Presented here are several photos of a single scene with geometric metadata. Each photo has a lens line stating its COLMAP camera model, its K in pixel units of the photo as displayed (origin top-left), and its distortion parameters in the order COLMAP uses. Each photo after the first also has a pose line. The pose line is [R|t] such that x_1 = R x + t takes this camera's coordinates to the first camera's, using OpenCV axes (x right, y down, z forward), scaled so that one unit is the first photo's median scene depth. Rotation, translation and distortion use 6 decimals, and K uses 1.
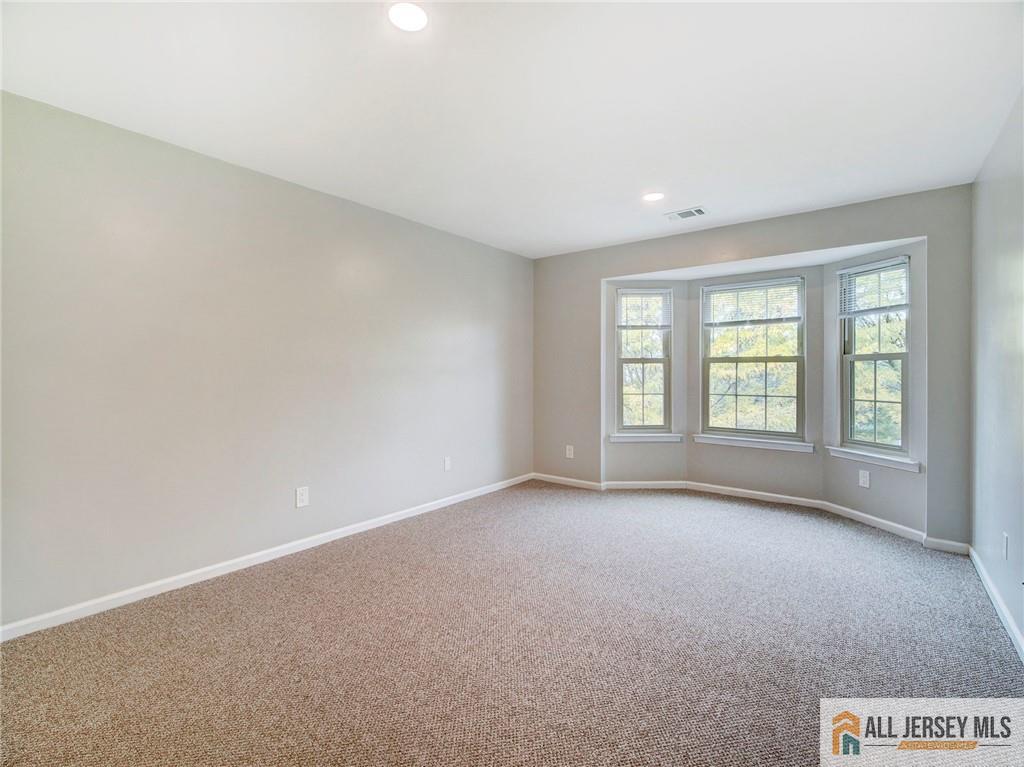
lens RADIAL K [[488.2, 0, 512.7], [0, 488.2, 376.6], [0, 0, 1]] dist [-0.002929, -0.002100]
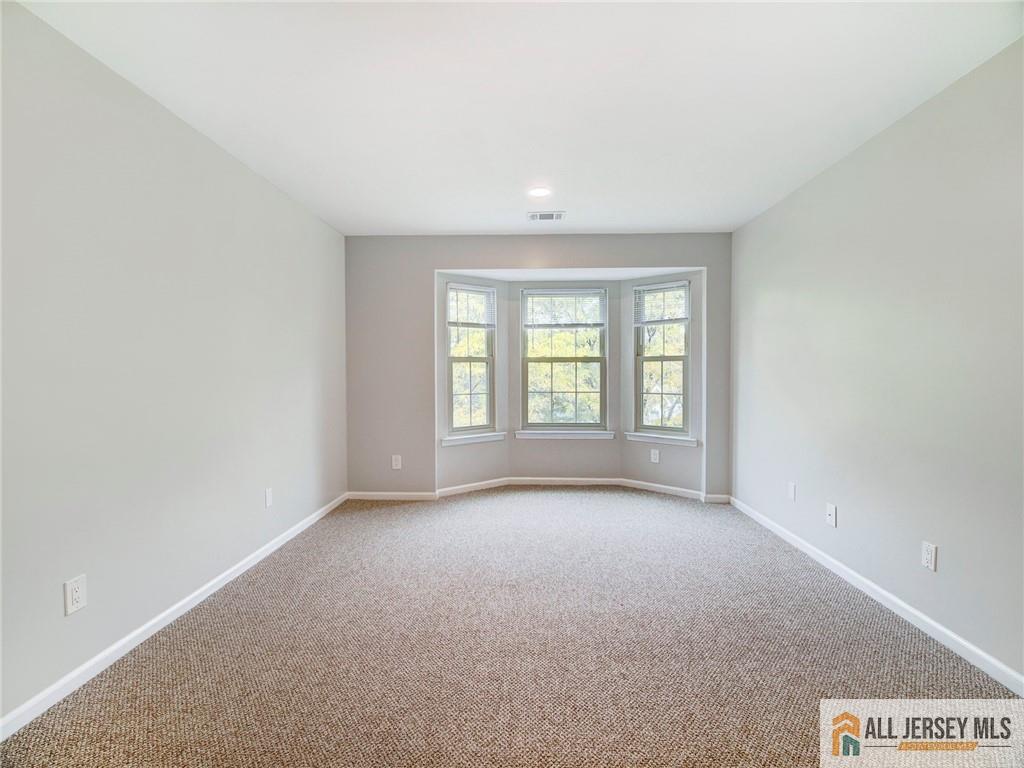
lens RADIAL K [[488.2, 0, 509.6], [0, 488.2, 380.9], [0, 0, 1]] dist [-0.002929, -0.002100]
pose [[0.798133, -0.013621, 0.602327, -0.291451], [0.009611, 0.999905, 0.009876, 0.001133], [-0.602405, -0.002093, 0.798188, 0.203285]]
